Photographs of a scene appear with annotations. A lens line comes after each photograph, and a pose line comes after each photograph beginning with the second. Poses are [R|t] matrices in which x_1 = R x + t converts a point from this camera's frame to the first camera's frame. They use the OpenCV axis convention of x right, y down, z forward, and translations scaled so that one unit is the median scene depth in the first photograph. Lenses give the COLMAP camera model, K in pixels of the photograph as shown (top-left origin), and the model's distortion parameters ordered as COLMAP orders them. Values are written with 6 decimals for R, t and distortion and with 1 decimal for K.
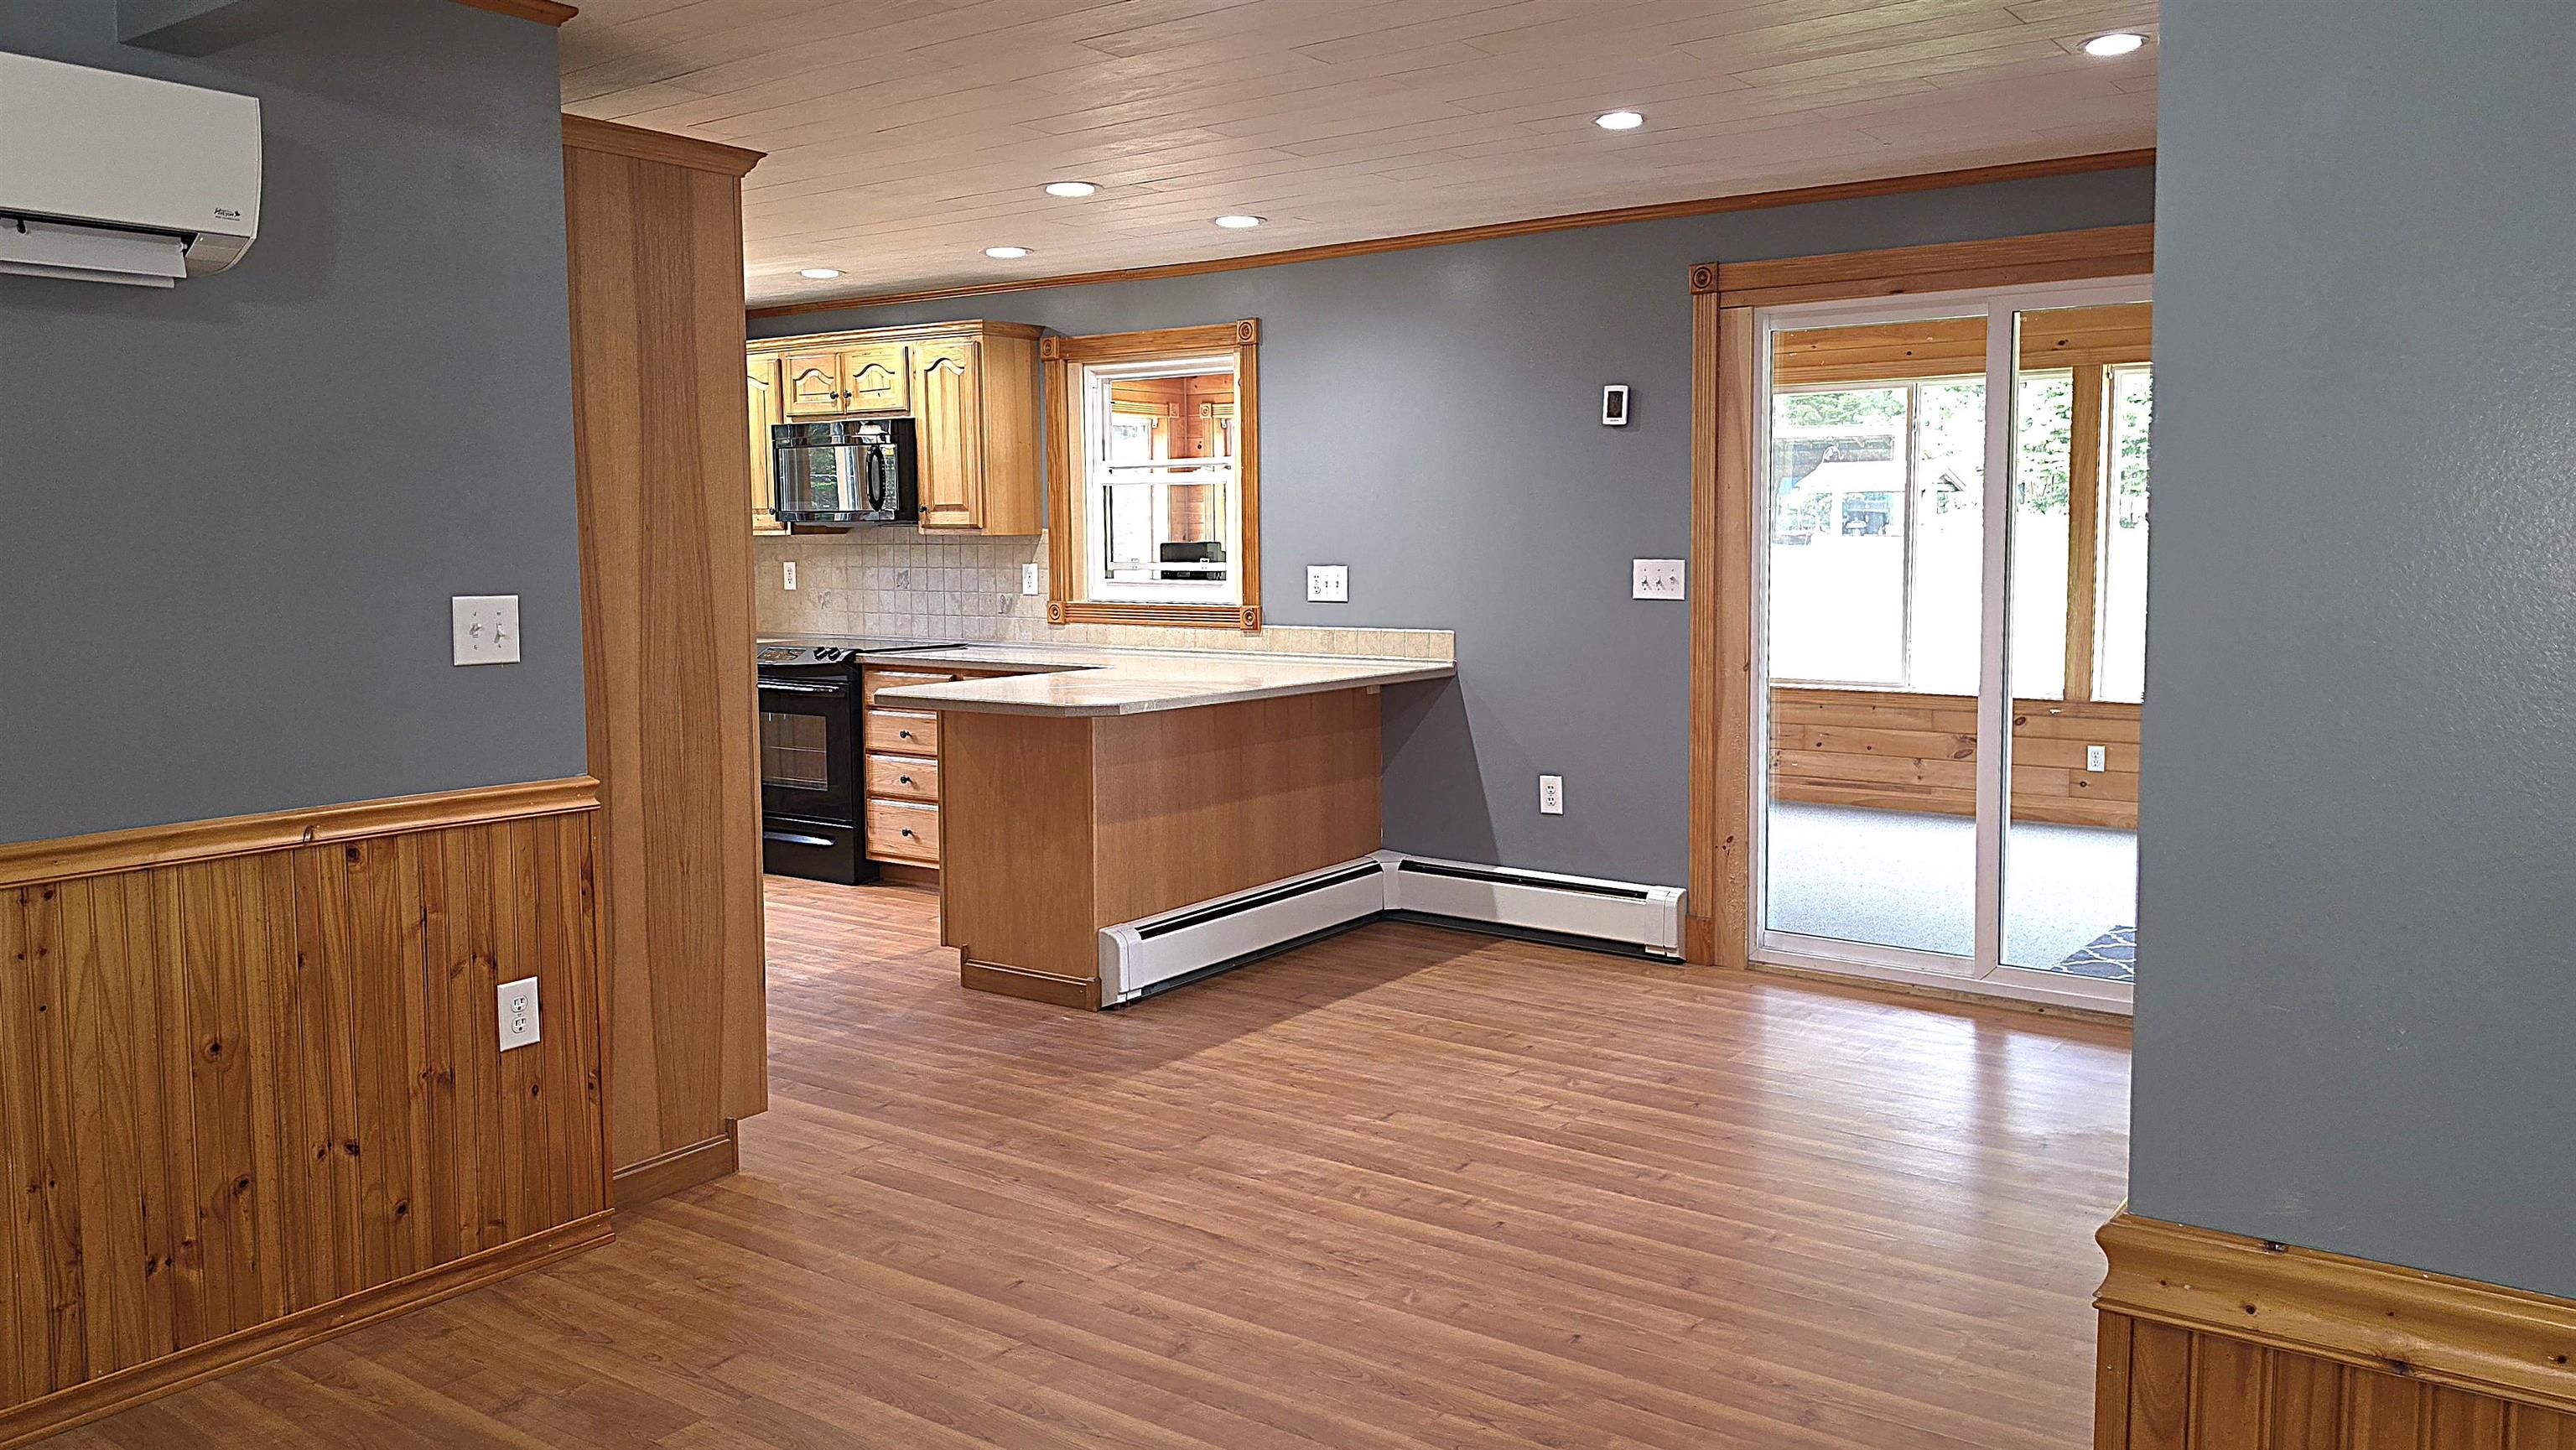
lens RADIAL K [[1853.1, 0, 1240.0], [0, 1853.1, 708.1], [0, 0, 1]] dist [0.068082, -0.078347]
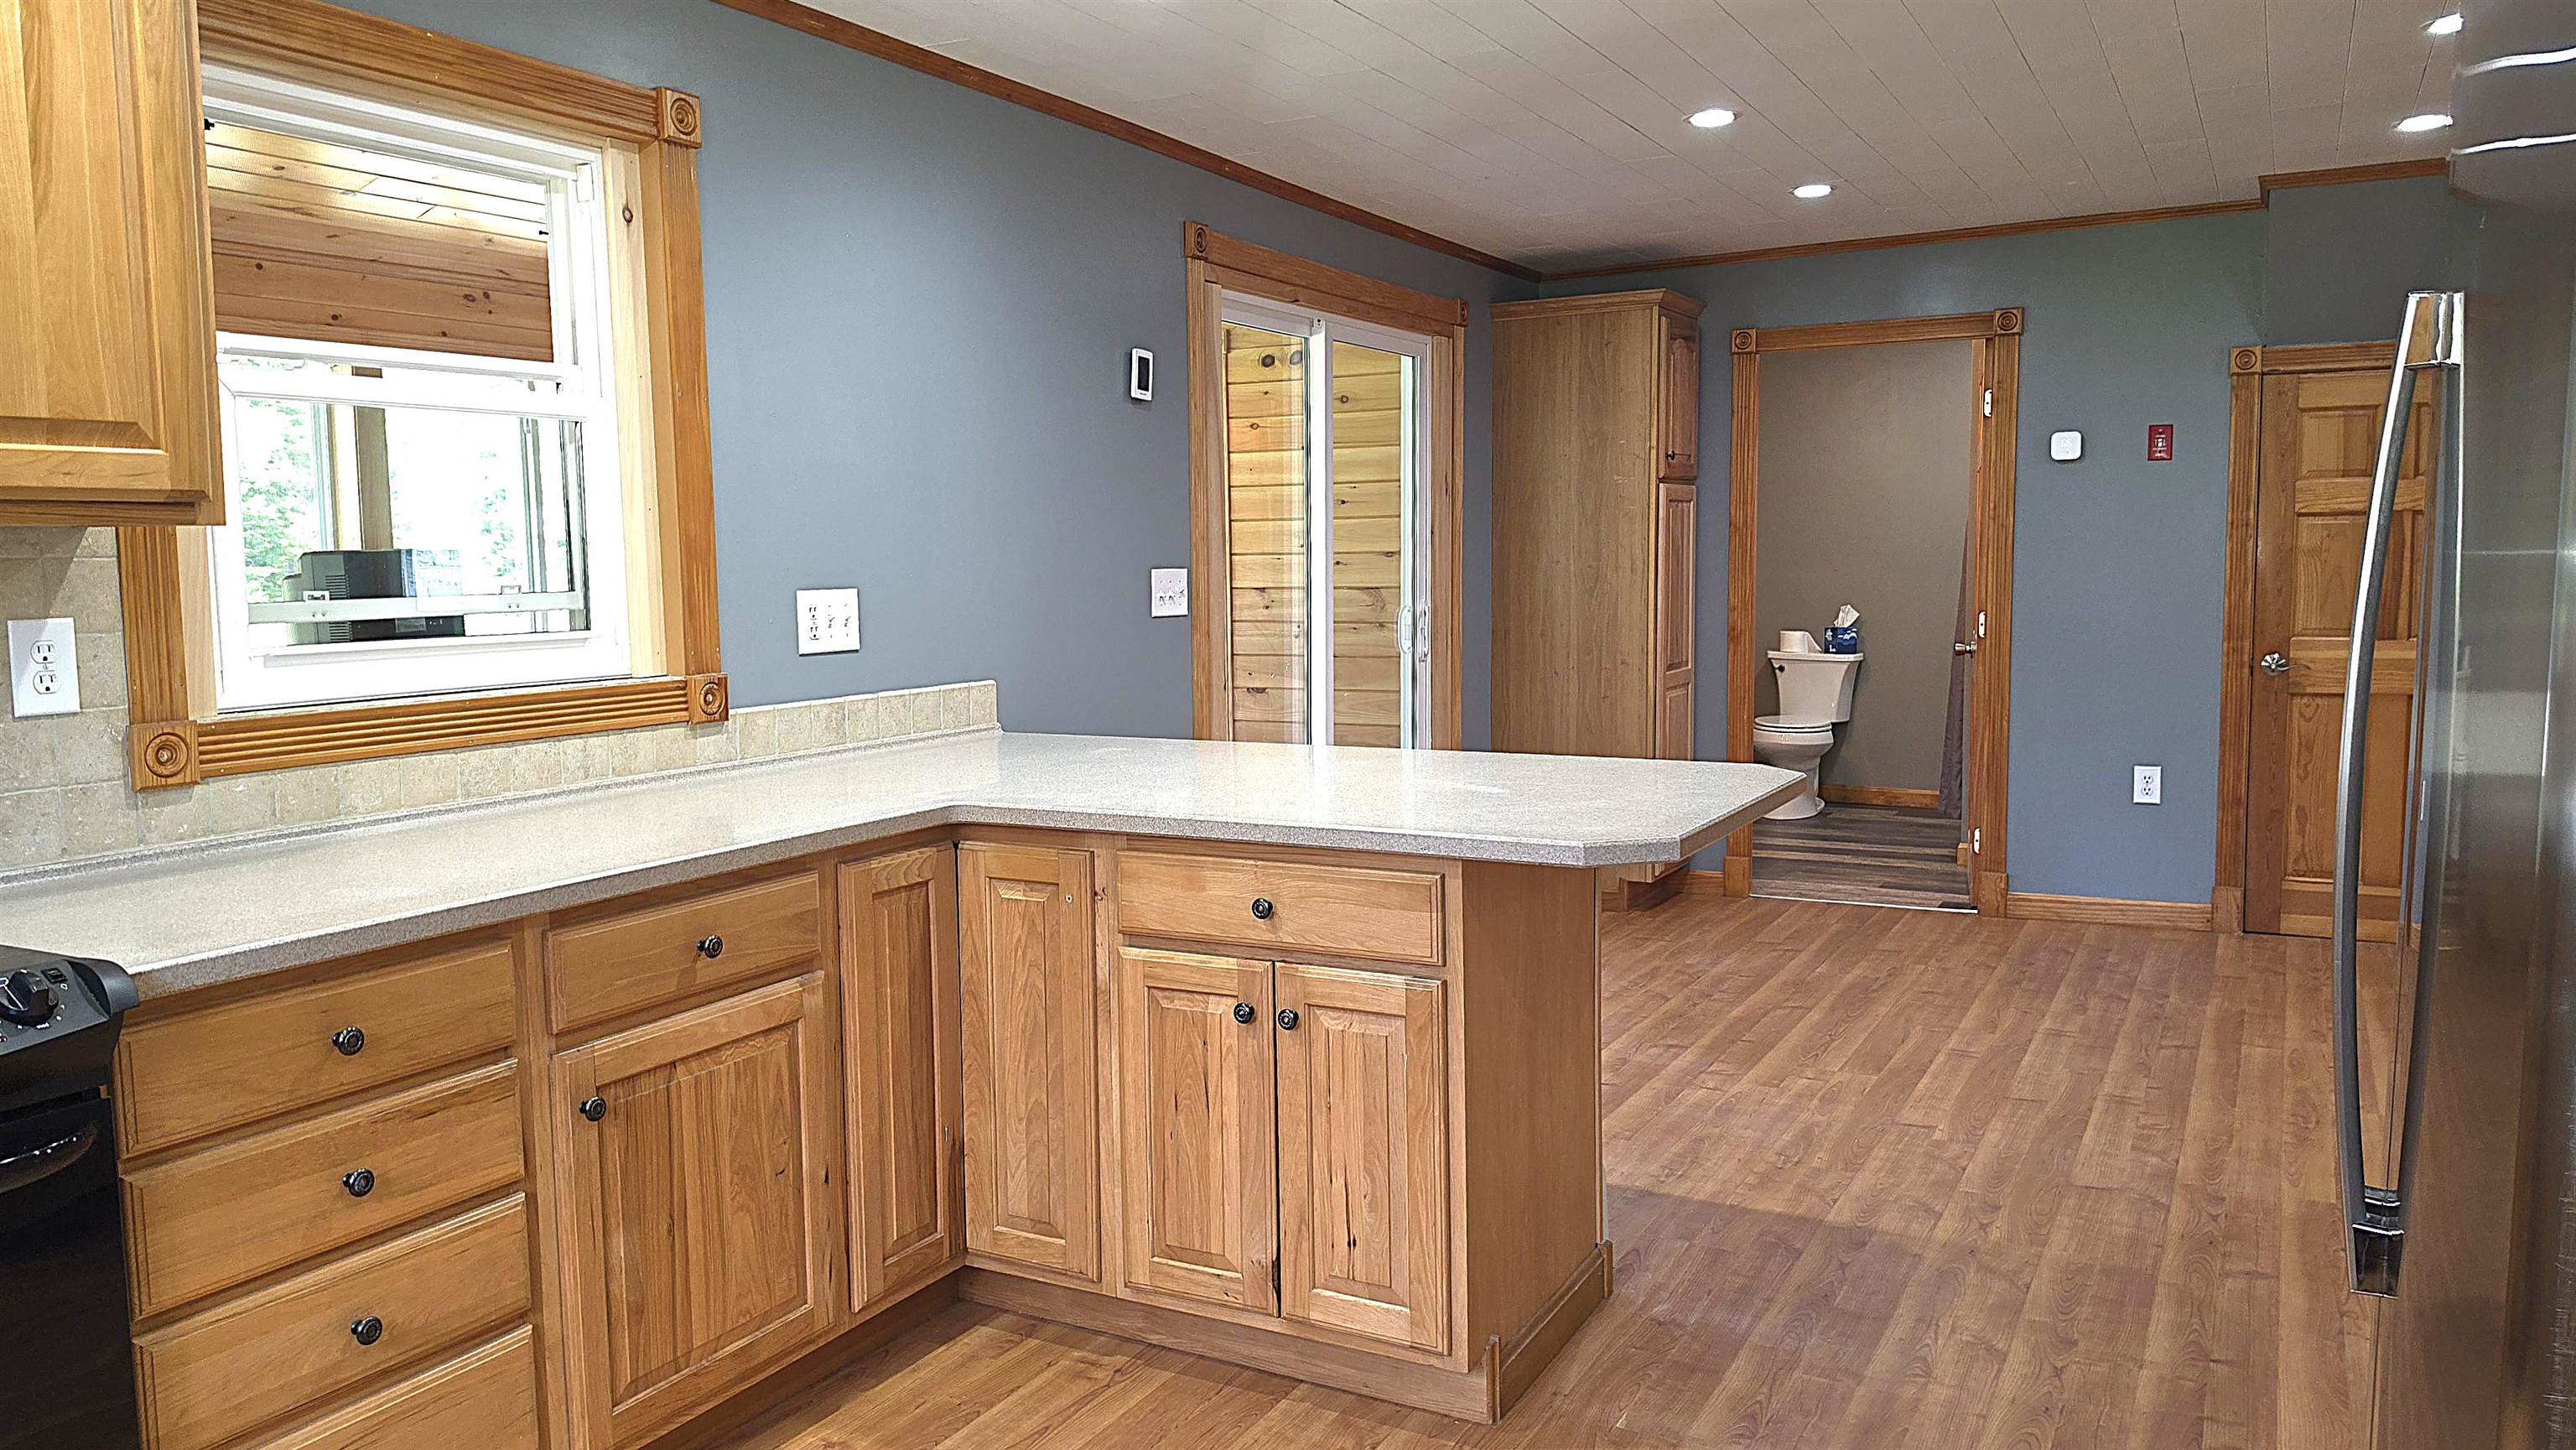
lens RADIAL K [[1853.1, 0, 1258.0], [0, 1853.1, 720.1], [0, 0, 1]] dist [0.068082, -0.078347]
pose [[-0.152797, -0.082645, 0.984796, -0.766743], [0.106275, 0.989344, 0.099516, -0.115111], [-0.982527, 0.119865, -0.142386, 1.379927]]
